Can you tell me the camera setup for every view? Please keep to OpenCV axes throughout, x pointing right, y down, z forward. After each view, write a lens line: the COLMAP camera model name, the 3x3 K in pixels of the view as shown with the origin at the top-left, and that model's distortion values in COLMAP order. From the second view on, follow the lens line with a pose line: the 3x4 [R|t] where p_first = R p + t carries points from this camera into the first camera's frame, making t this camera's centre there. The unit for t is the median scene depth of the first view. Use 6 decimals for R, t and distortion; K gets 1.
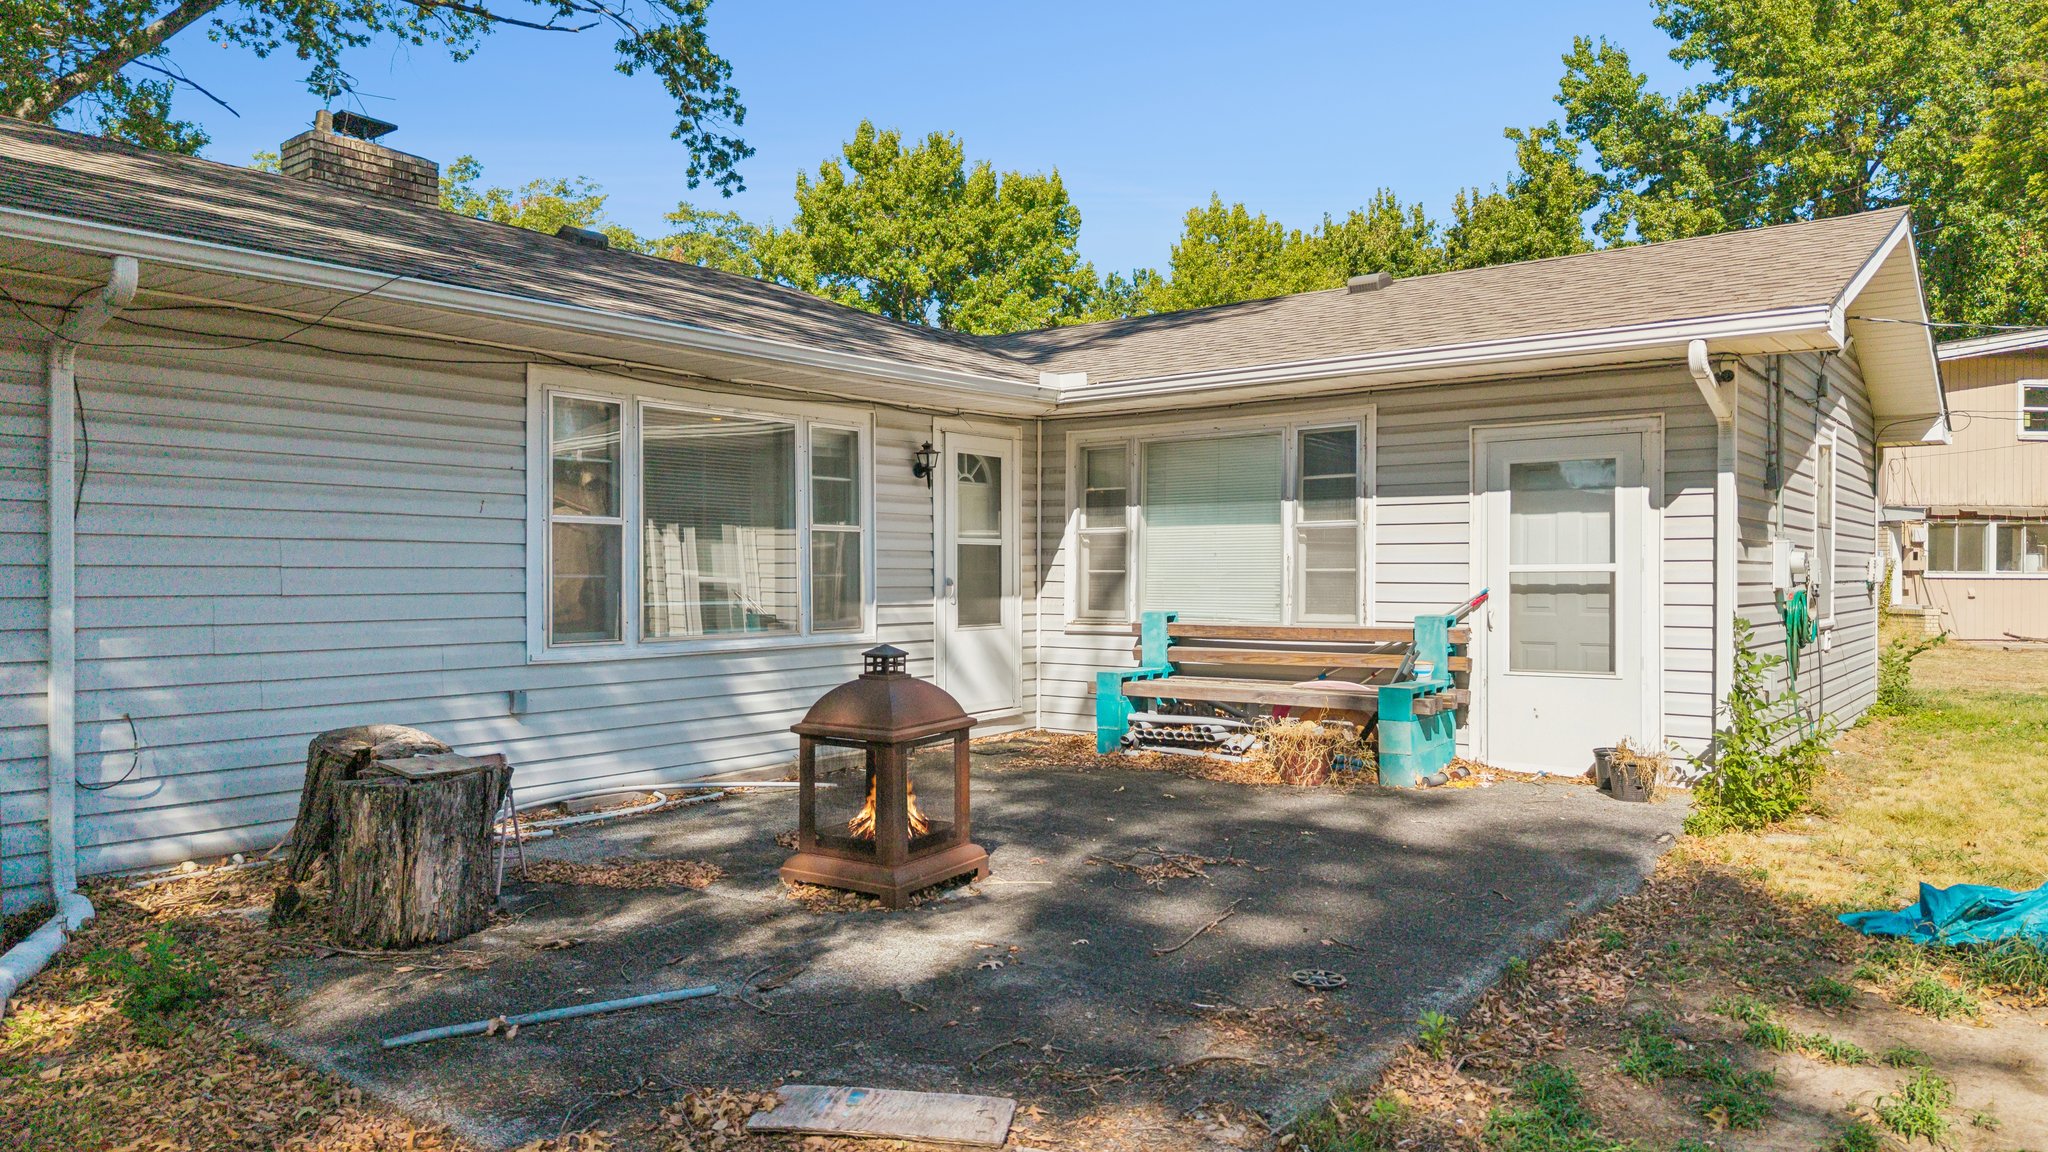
lens RADIAL K [[1421.6, 0, 1024.0], [0, 1421.6, 576.0], [0, 0, 1]] dist [0.054540, -0.069301]
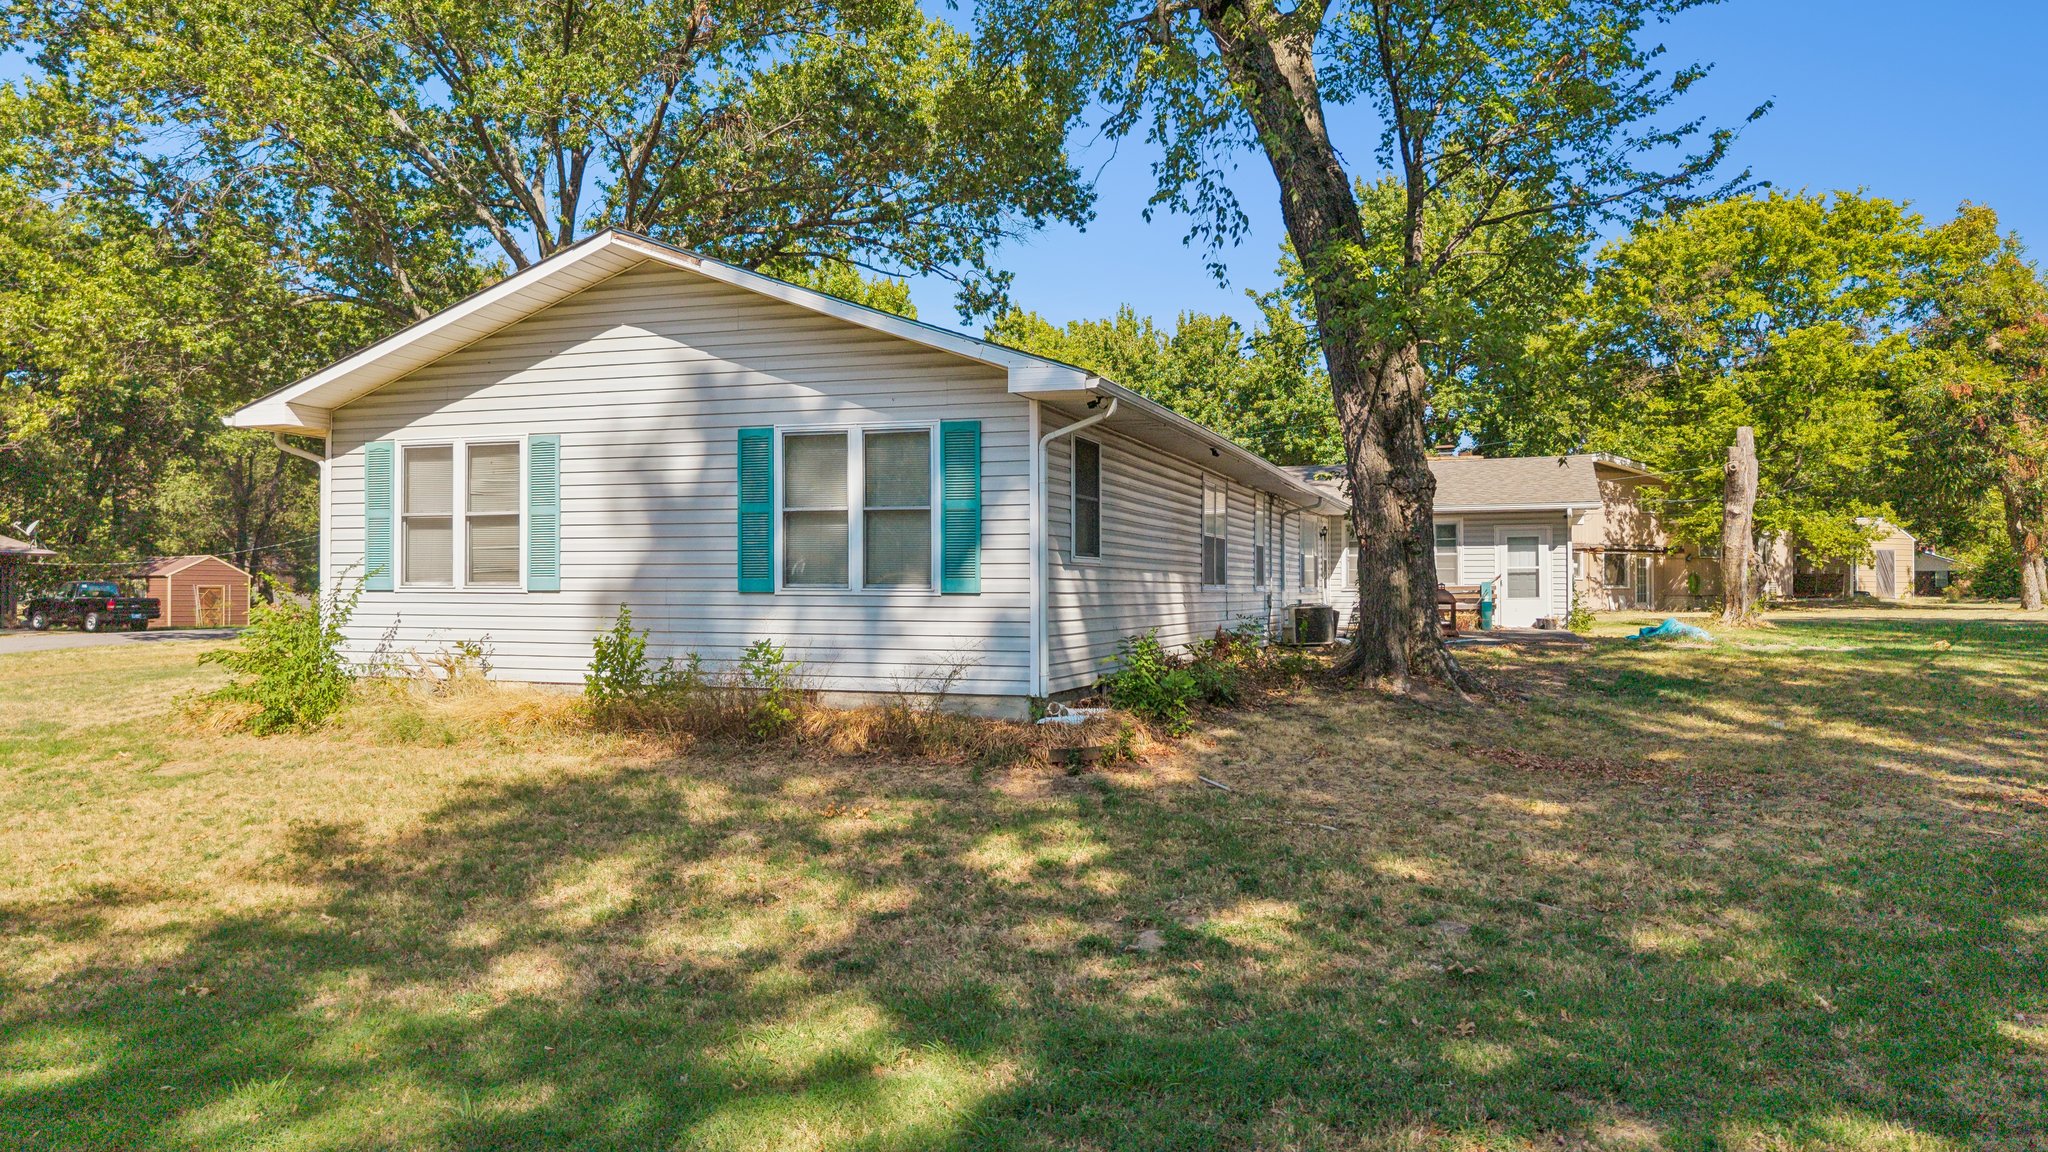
lens RADIAL K [[1421.6, 0, 1024.0], [0, 1421.6, 576.0], [0, 0, 1]] dist [0.054540, -0.069301]
pose [[0.955894, 0.004333, 0.293681, -1.382450], [0.000951, 0.999840, -0.017845, 0.058281], [-0.293711, 0.017338, 0.955737, -1.503983]]
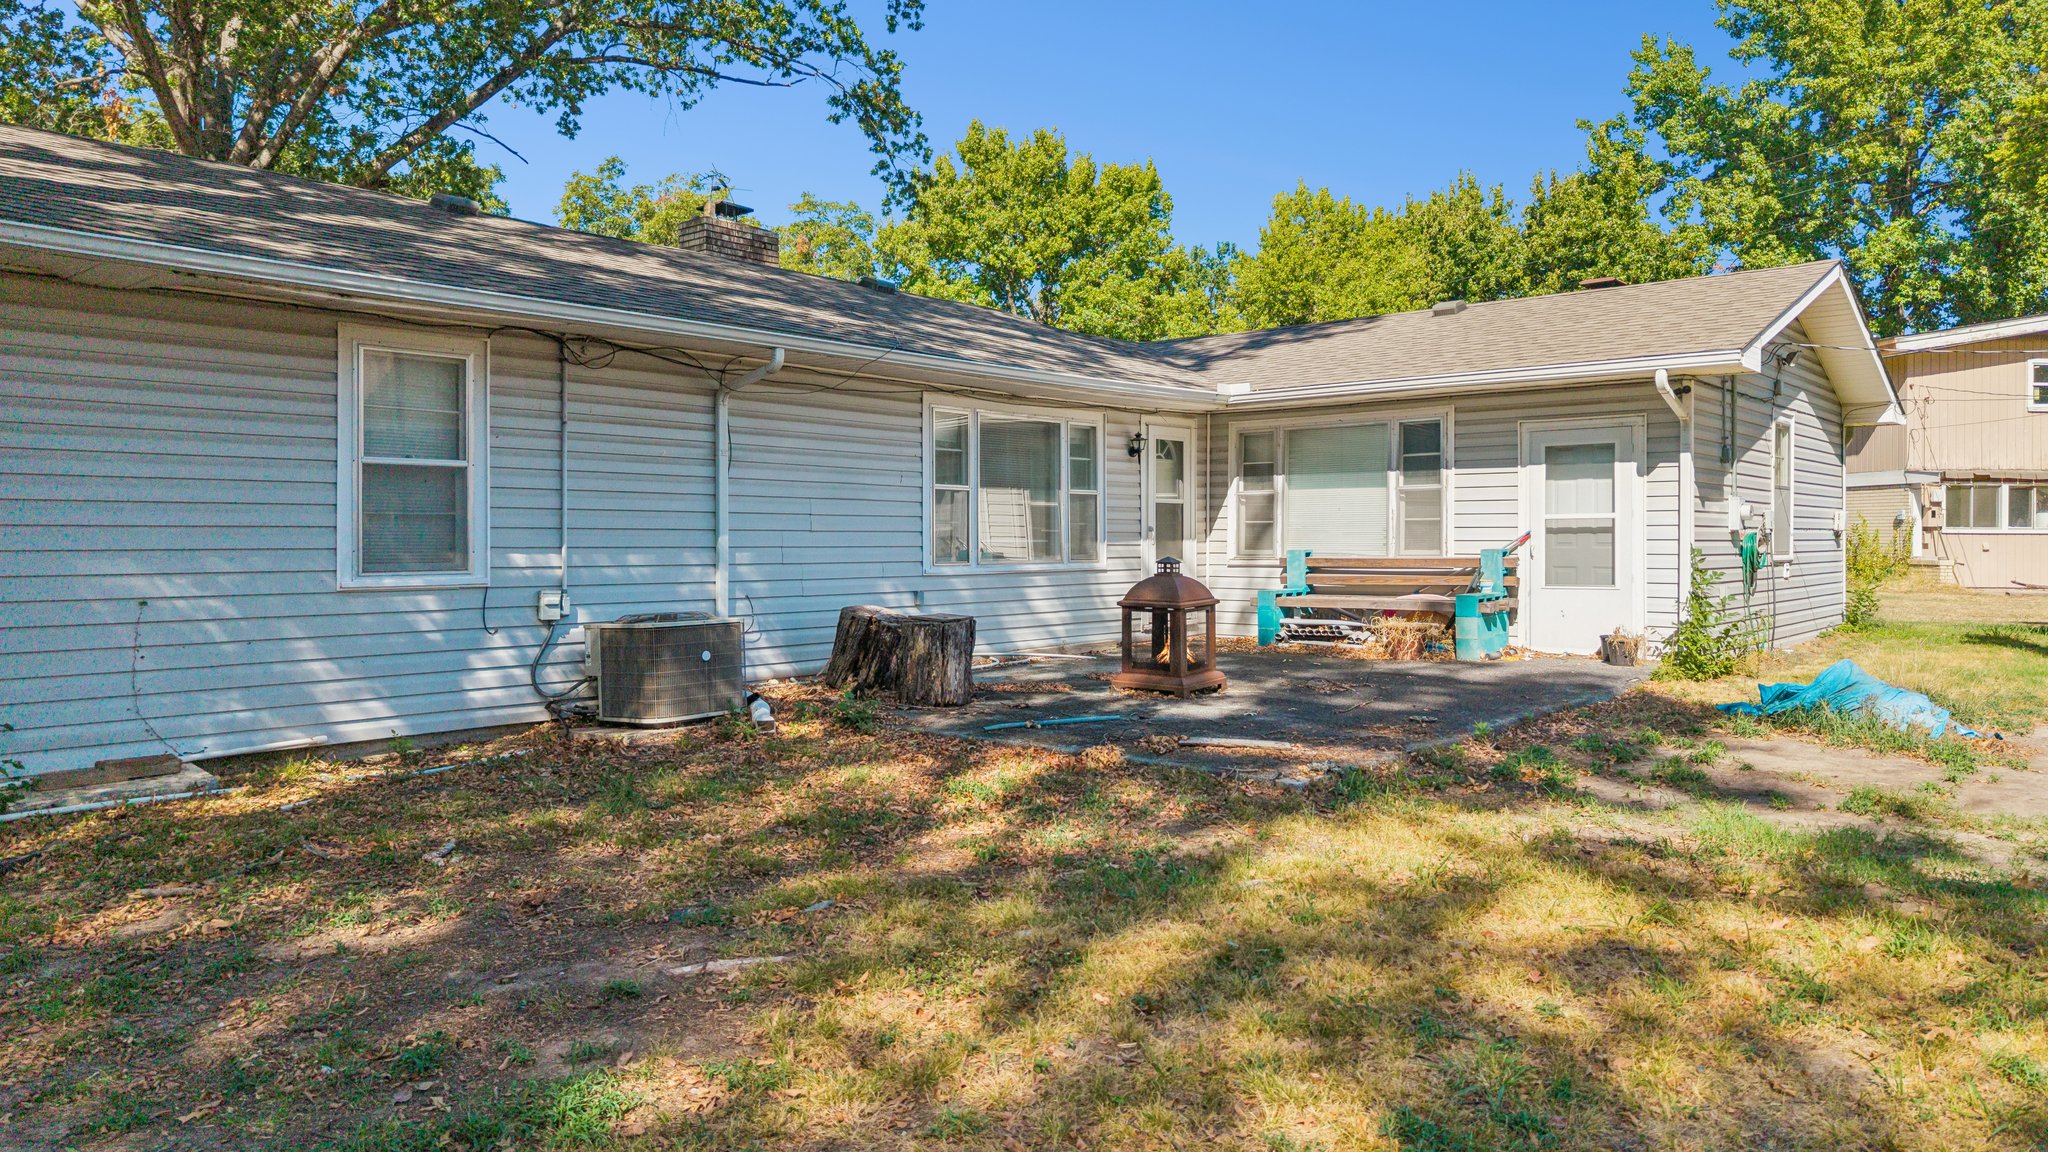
lens RADIAL K [[1415.9, 0, 1026.7], [0, 1415.9, 547.2], [0, 0, 1]] dist [0.046598, -0.059384]
pose [[0.998702, -0.001575, -0.050910, -0.096931], [0.001769, 0.999991, 0.003771, 0.015663], [0.050903, -0.003857, 0.998696, -0.397547]]
